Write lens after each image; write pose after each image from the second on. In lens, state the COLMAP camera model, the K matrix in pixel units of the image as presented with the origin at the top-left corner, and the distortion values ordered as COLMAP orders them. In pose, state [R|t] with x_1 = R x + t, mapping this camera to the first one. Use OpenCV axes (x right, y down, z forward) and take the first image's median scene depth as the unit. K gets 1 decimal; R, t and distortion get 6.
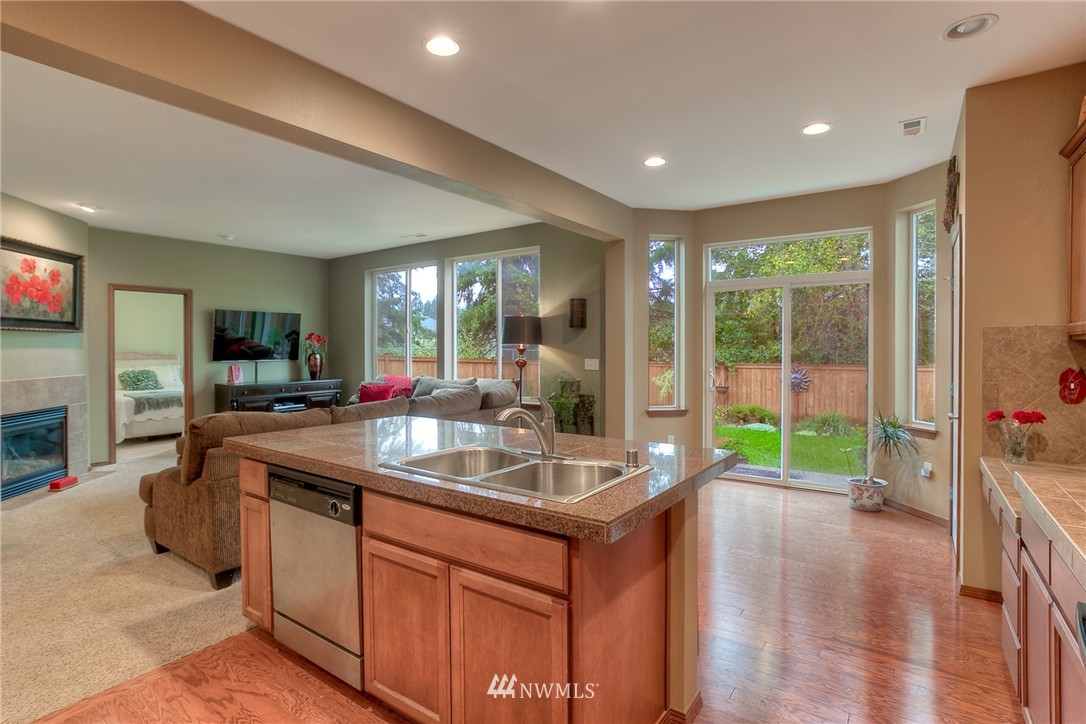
lens RADIAL K [[552.1, 0, 545.5], [0, 552.1, 354.7], [0, 0, 1]] dist [-0.002739, 0.000673]
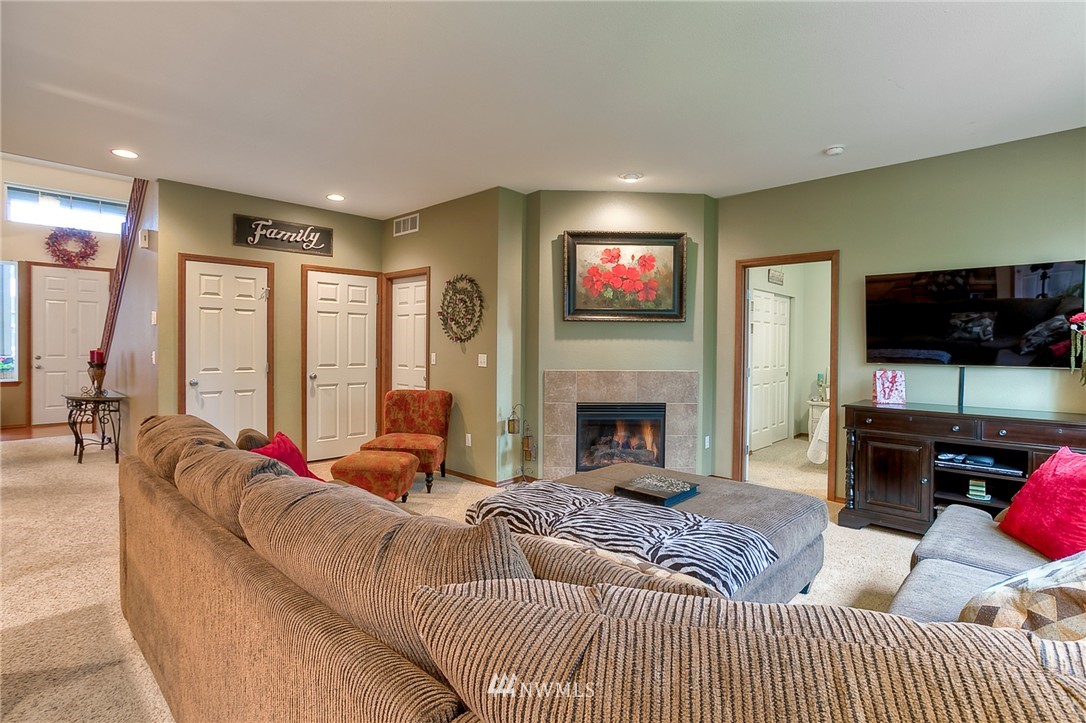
lens RADIAL K [[552.1, 0, 545.5], [0, 552.1, 354.2], [0, 0, 1]] dist [-0.002739, 0.000673]
pose [[-0.121855, 0.024670, -0.992241, 0.055919], [-0.019601, 0.999436, 0.027256, -0.008075], [0.992354, 0.022770, -0.121303, 0.889820]]
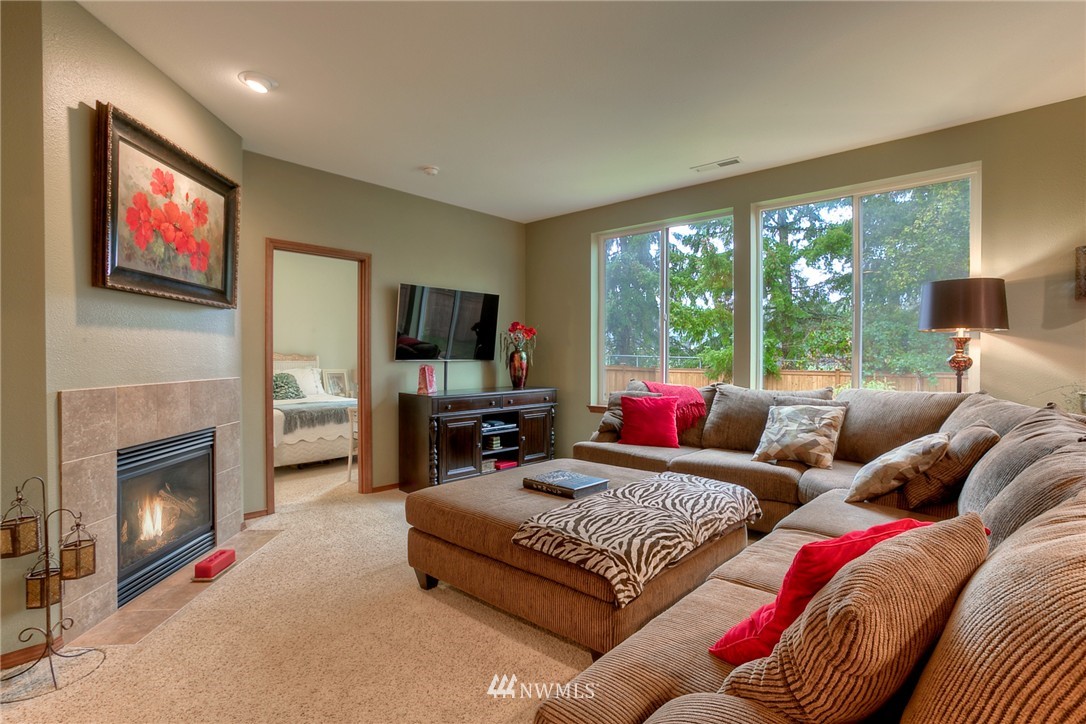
lens RADIAL K [[535.7, 0, 542.0], [0, 535.7, 366.0], [0, 0, 1]] dist [-0.019826, -0.000092]
pose [[0.994702, 0.006355, -0.102608, -0.435199], [-0.006181, 0.999979, 0.002013, 0.020734], [0.102618, -0.001368, 0.994720, 0.439500]]
